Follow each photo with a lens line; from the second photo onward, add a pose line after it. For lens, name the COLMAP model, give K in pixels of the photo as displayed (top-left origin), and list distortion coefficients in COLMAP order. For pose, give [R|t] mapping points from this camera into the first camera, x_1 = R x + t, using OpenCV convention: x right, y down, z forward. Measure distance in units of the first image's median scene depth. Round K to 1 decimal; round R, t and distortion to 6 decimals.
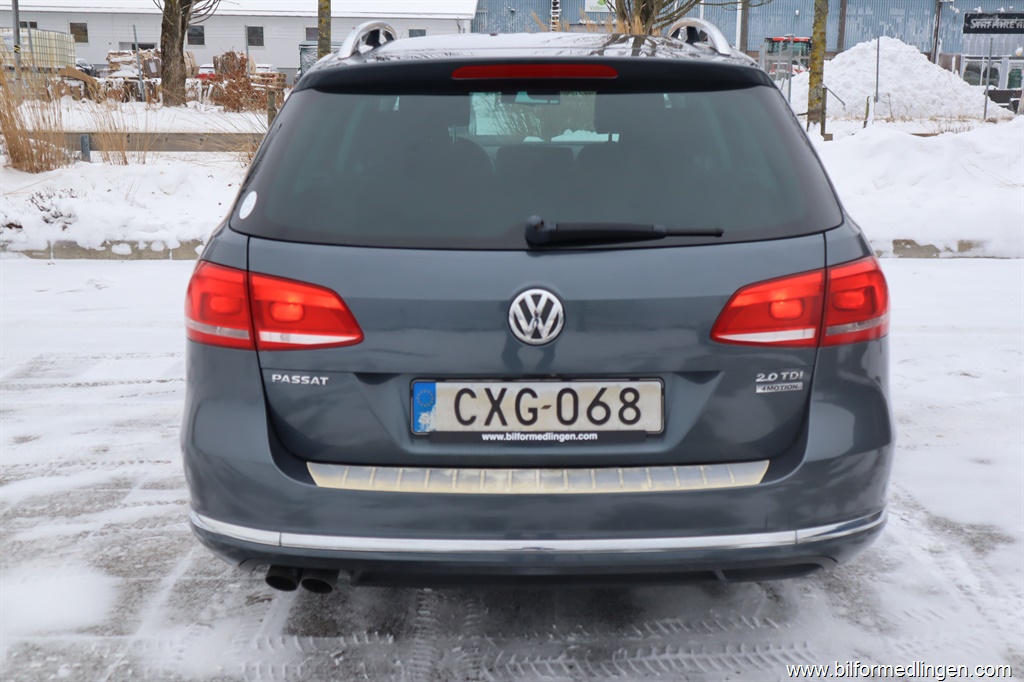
lens RADIAL K [[1225.7, 0, 512.0], [0, 1225.7, 341.0], [0, 0, 1]] dist [0.008558, 0.037066]
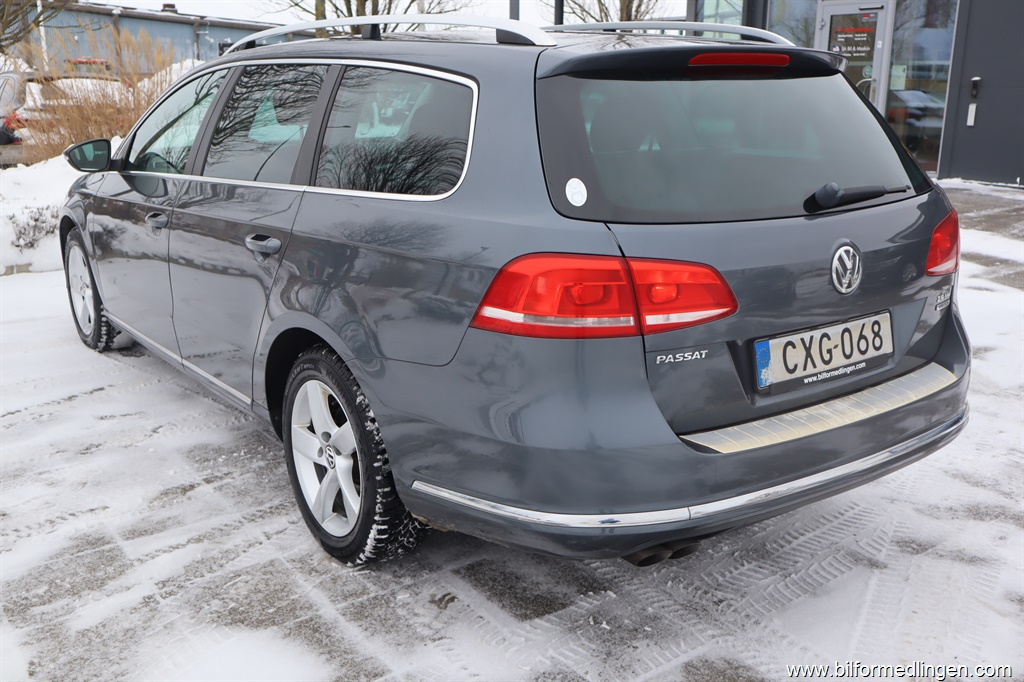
lens RADIAL K [[970.3, 0, 512.0], [0, 970.3, 341.0], [0, 0, 1]] dist [-0.011197, 0.012701]
pose [[0.803606, -0.148080, 0.576445, -0.754747], [0.135590, 0.988634, 0.064942, -0.053690], [-0.579510, 0.025972, 0.814551, 0.423542]]
